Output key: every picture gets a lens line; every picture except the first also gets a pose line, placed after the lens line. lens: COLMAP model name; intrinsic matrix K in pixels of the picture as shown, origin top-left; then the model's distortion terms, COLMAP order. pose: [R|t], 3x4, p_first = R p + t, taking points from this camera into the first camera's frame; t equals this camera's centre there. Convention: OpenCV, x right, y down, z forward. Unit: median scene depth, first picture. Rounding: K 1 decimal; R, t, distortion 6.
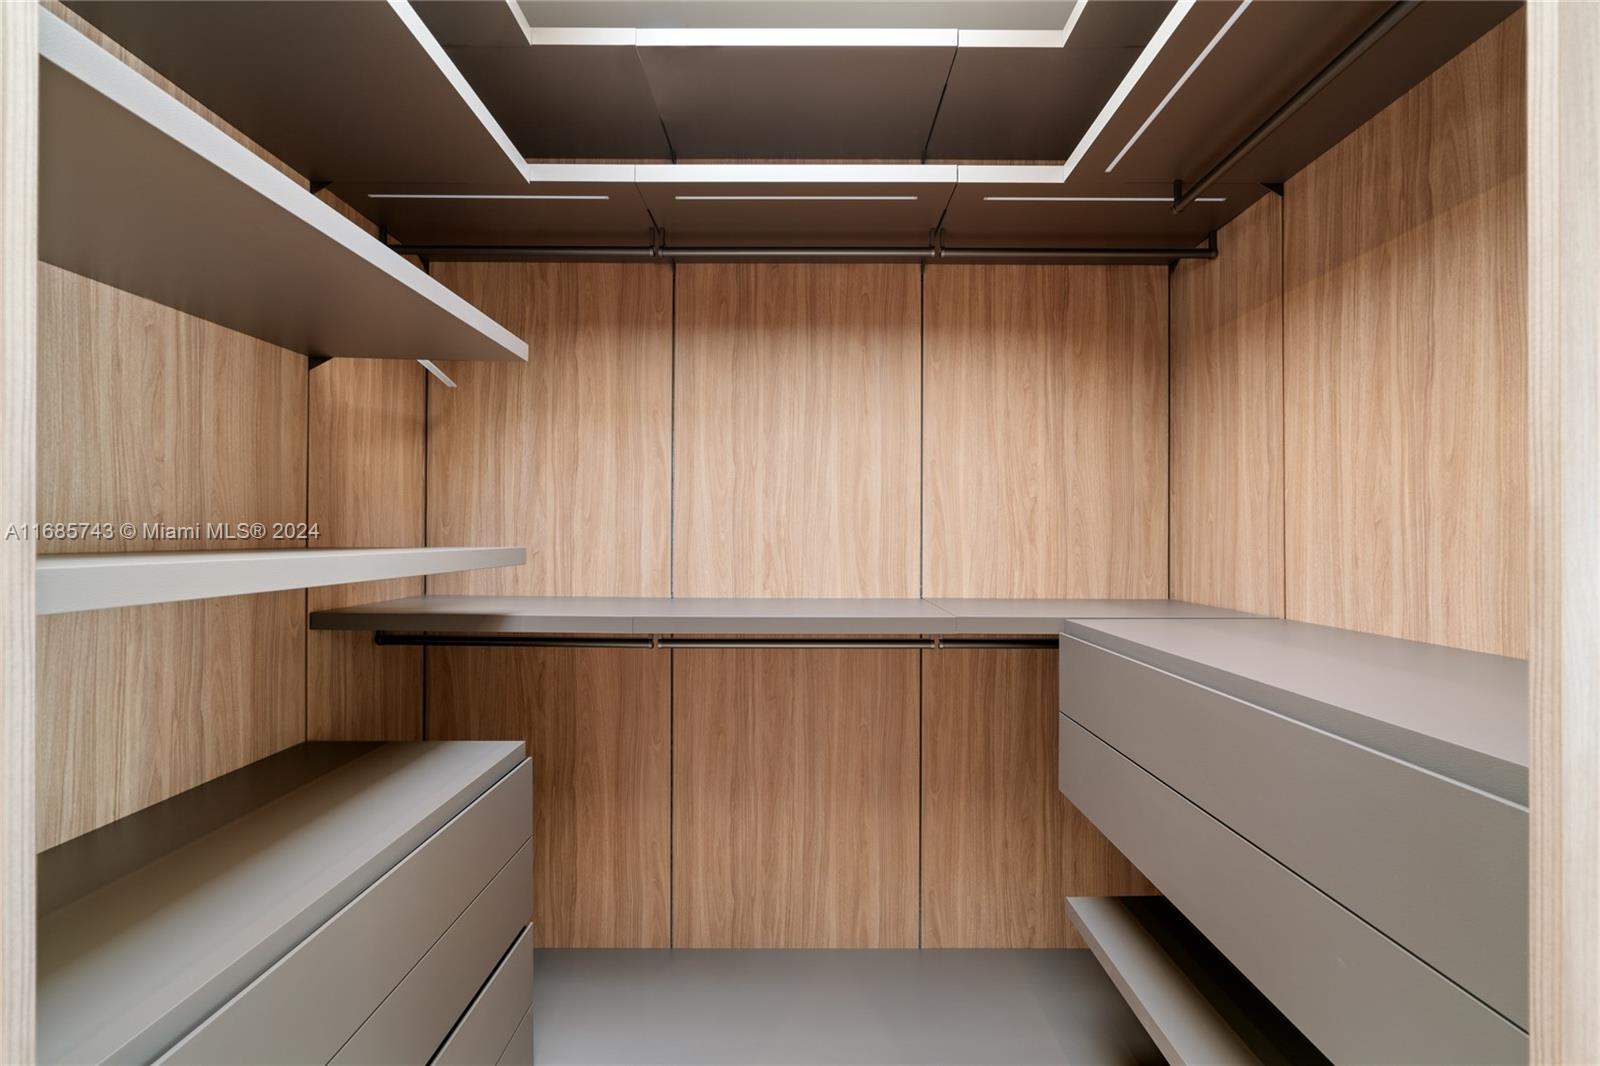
lens RADIAL K [[724.6, 0, 800.0], [0, 724.6, 533.0], [0, 0, 1]] dist [-0.005202, 0.000249]
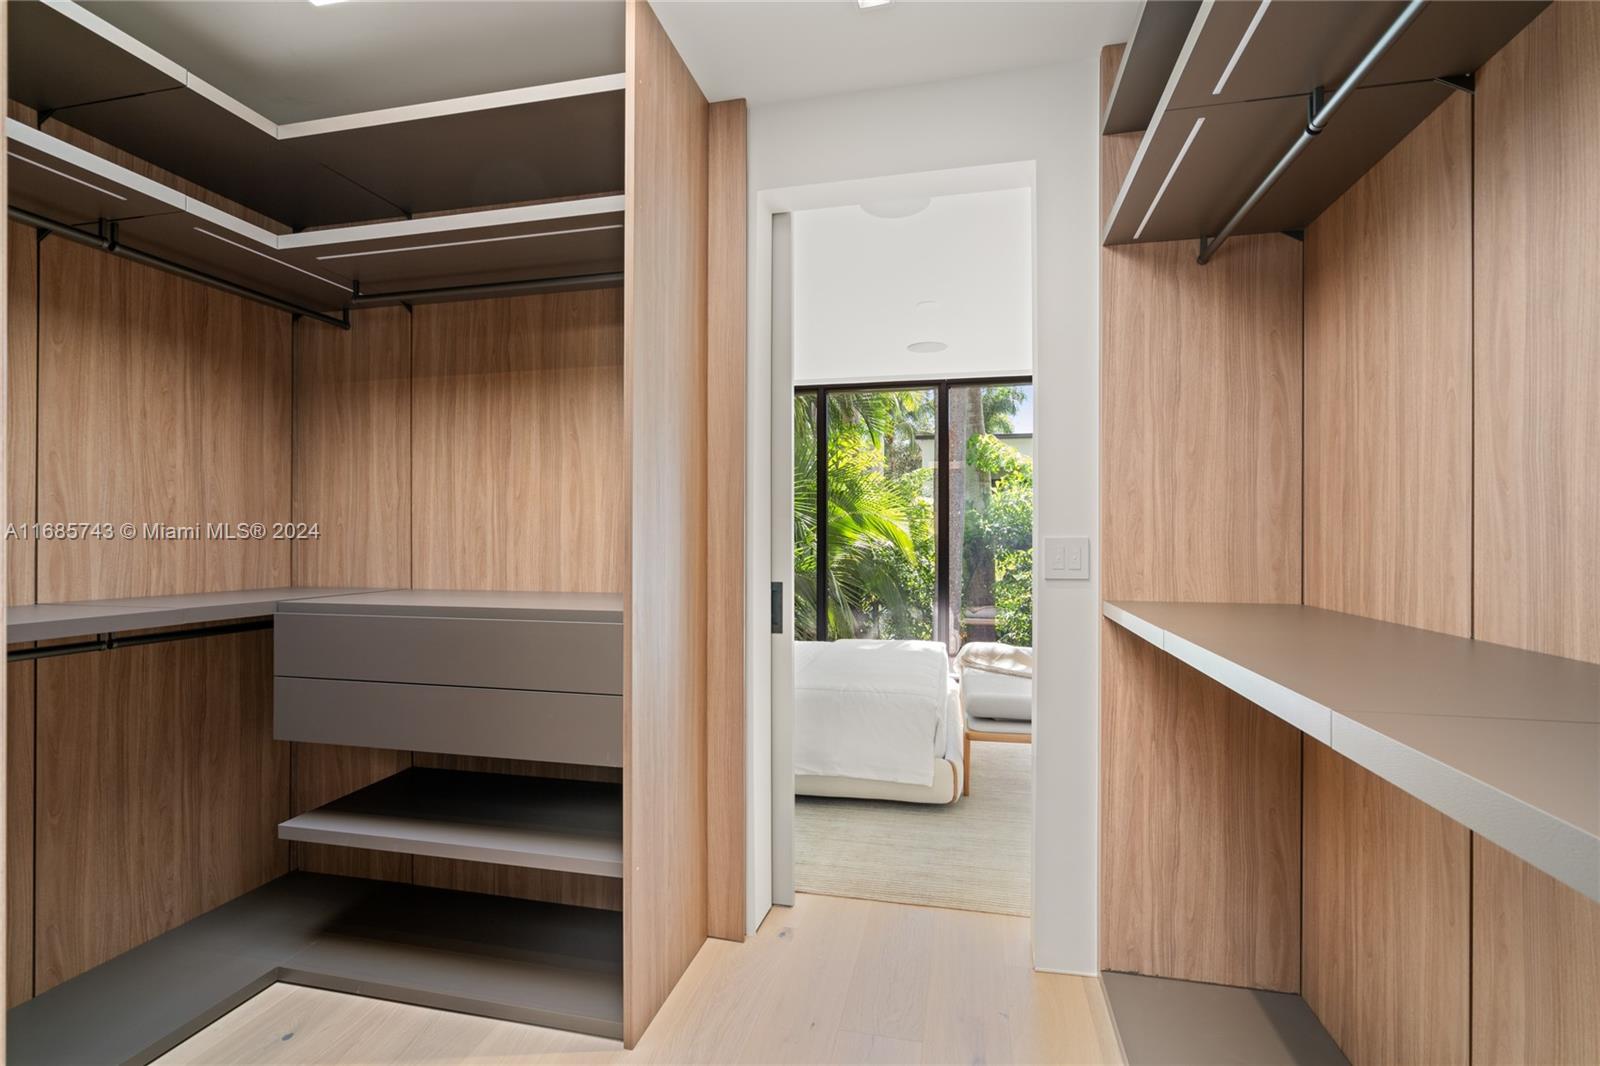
lens RADIAL K [[724.6, 0, 800.0], [0, 724.6, 533.0], [0, 0, 1]] dist [-0.005202, 0.000249]
pose [[0.234742, 0.003668, 0.972051, -0.530244], [-0.005012, 0.999984, -0.002563, -0.000478], [-0.972045, -0.004270, 0.234757, -0.138847]]
